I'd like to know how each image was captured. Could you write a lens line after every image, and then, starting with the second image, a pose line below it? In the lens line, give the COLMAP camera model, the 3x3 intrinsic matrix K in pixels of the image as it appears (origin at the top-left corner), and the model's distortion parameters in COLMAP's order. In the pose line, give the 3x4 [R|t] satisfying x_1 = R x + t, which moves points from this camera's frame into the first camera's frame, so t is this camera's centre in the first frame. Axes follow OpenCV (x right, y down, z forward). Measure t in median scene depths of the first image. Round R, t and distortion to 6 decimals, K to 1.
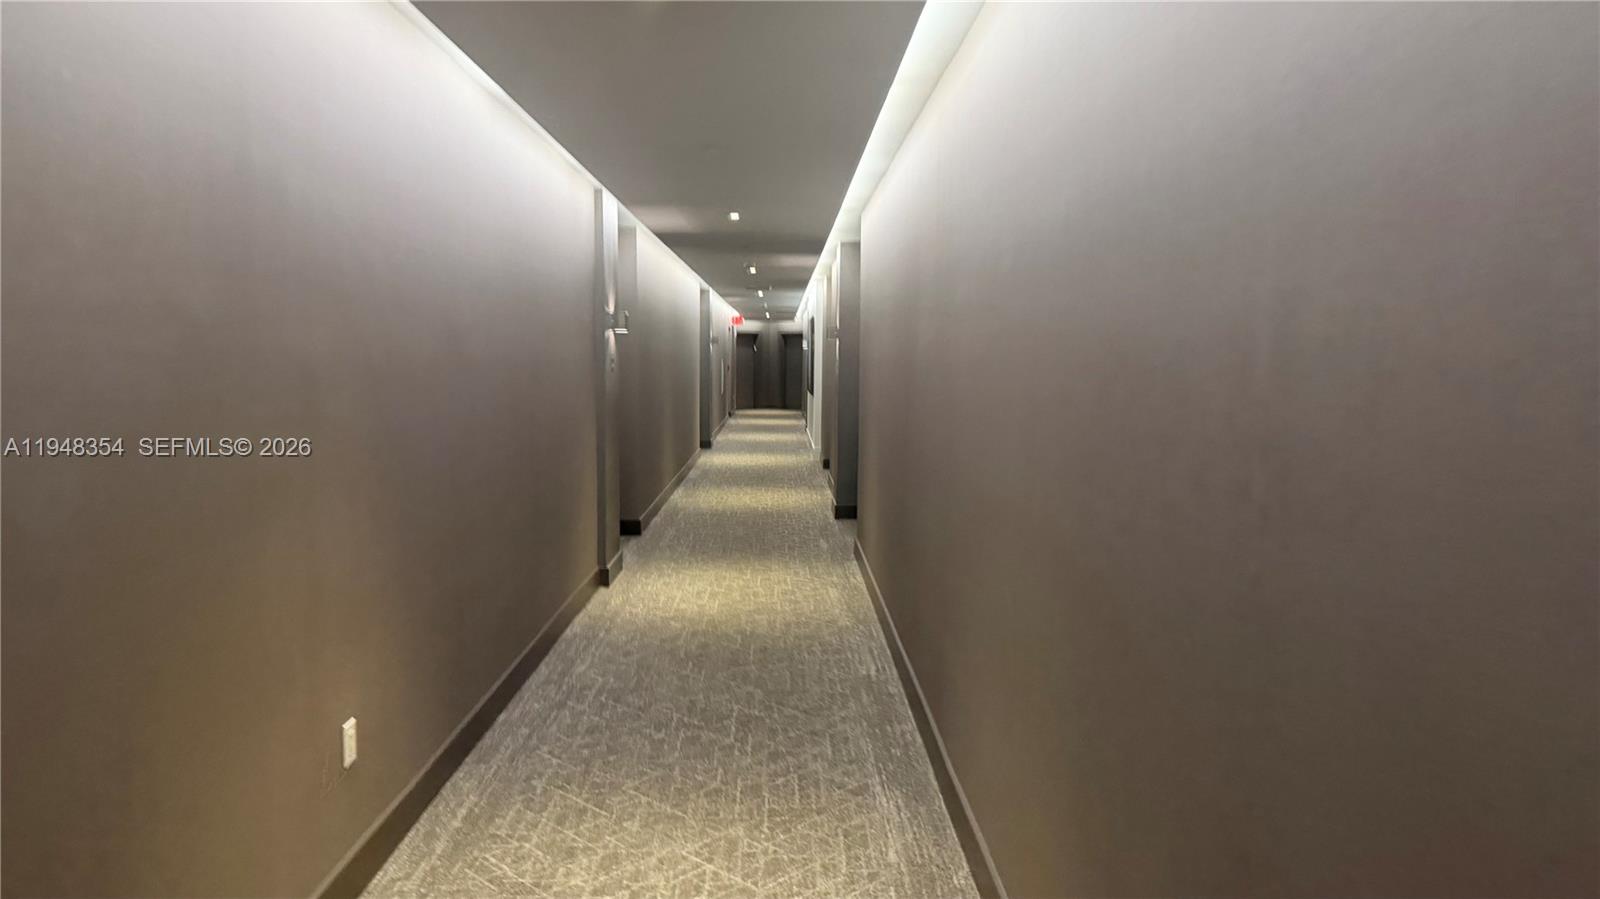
lens RADIAL K [[1114.5, 0, 796.6], [0, 1114.5, 454.5], [0, 0, 1]] dist [0.086453, -0.128447]
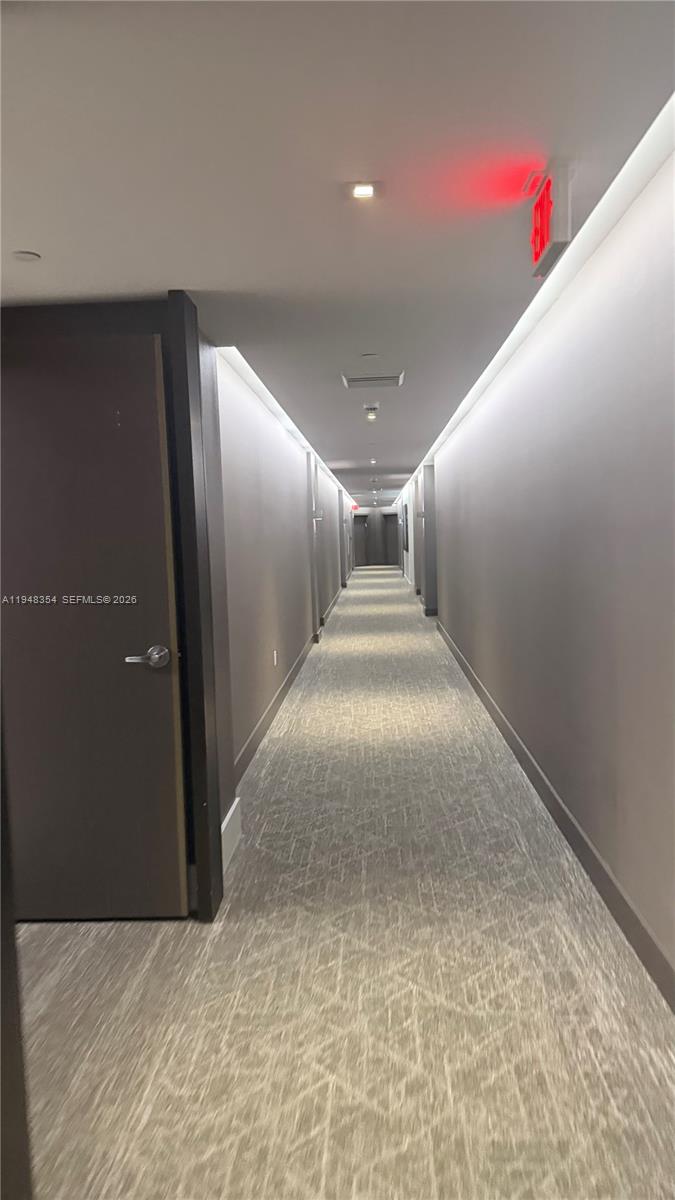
lens RADIAL K [[835.9, 0, 339.2], [0, 835.9, 592.7], [0, 0, 1]] dist [0.086453, -0.128447]
pose [[0.997454, -0.036681, -0.061151, -0.015940], [0.035833, 0.999247, -0.014905, 0.025280], [0.061651, 0.012676, 0.998017, -0.280200]]
